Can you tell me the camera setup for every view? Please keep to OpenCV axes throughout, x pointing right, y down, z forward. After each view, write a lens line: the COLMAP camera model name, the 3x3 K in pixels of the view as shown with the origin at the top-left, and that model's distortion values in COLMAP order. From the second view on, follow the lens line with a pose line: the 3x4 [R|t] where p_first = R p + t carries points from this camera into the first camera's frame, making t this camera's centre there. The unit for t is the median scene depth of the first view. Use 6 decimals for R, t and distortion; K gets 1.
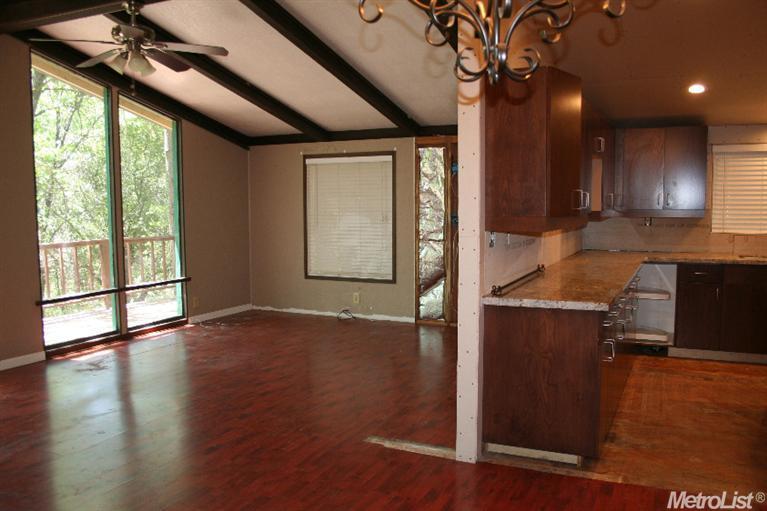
lens RADIAL K [[645.6, 0, 383.5], [0, 645.6, 257.7], [0, 0, 1]] dist [-0.145580, 0.131264]
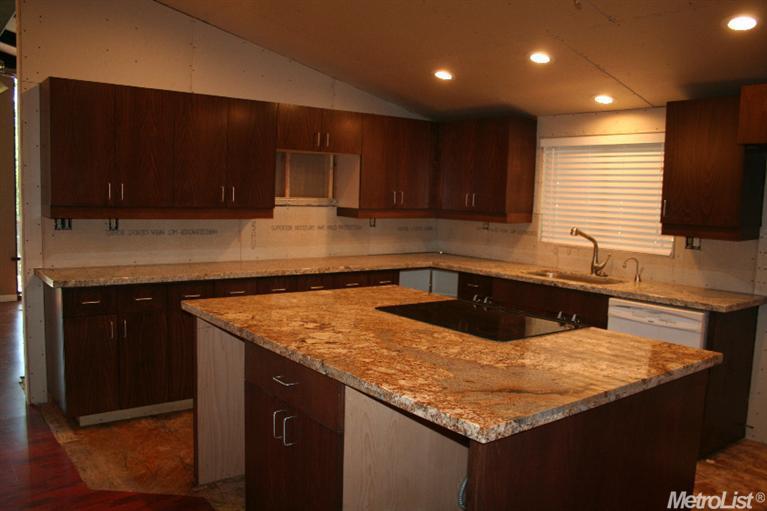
lens RADIAL K [[645.6, 0, 385.0], [0, 645.6, 254.7], [0, 0, 1]] dist [-0.145580, 0.131264]
pose [[0.885356, 0.076778, -0.458529, 0.790056], [-0.074239, 0.996961, 0.023589, -0.029389], [0.458947, 0.013157, 0.888366, 0.145985]]
